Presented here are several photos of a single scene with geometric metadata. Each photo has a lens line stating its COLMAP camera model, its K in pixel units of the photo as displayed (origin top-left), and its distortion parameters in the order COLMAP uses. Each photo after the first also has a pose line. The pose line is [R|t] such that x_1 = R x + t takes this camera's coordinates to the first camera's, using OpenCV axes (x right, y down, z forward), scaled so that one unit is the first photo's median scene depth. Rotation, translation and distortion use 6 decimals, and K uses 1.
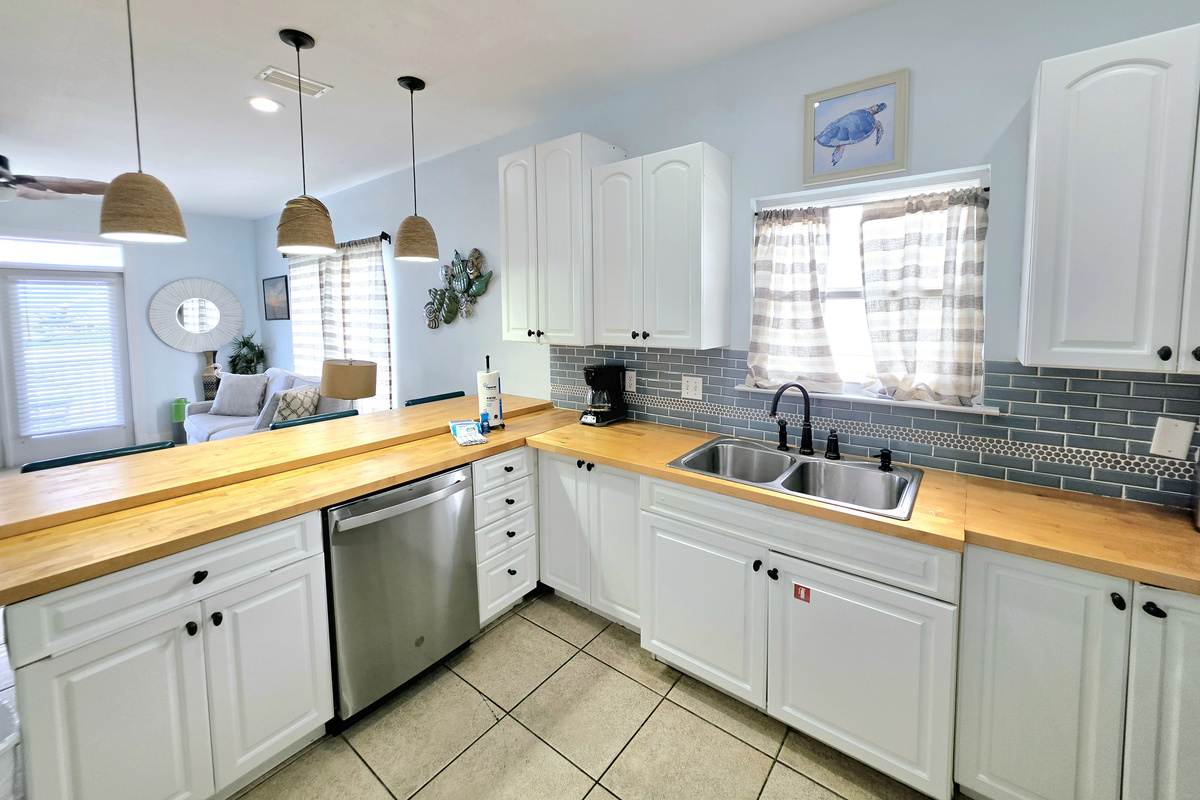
lens RADIAL K [[483.1, 0, 599.3], [0, 483.1, 341.3], [0, 0, 1]] dist [-0.001510, -0.000396]
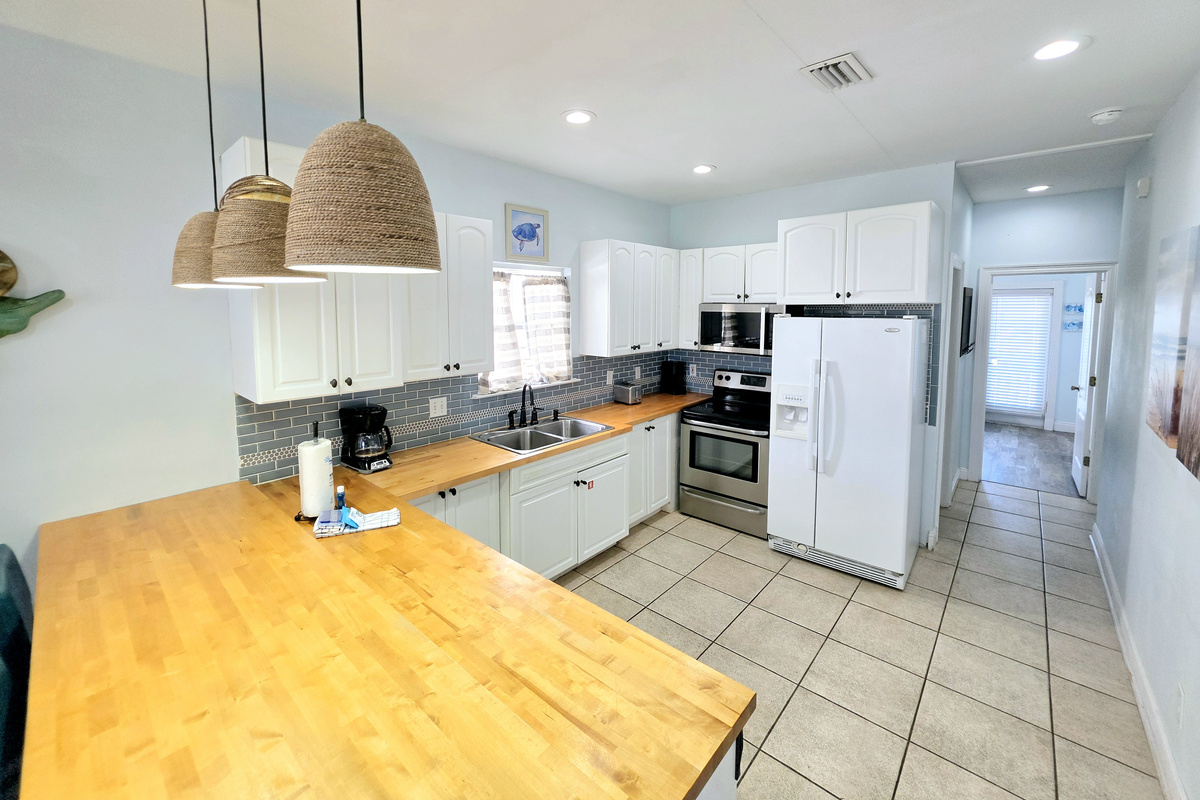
lens RADIAL K [[483.1, 0, 599.3], [0, 483.1, 341.3], [0, 0, 1]] dist [-0.001510, -0.000396]
pose [[0.057140, -0.064599, 0.996274, -1.211815], [0.067864, 0.995848, 0.060679, -0.139307], [-0.996057, 0.064144, 0.061287, 0.661180]]
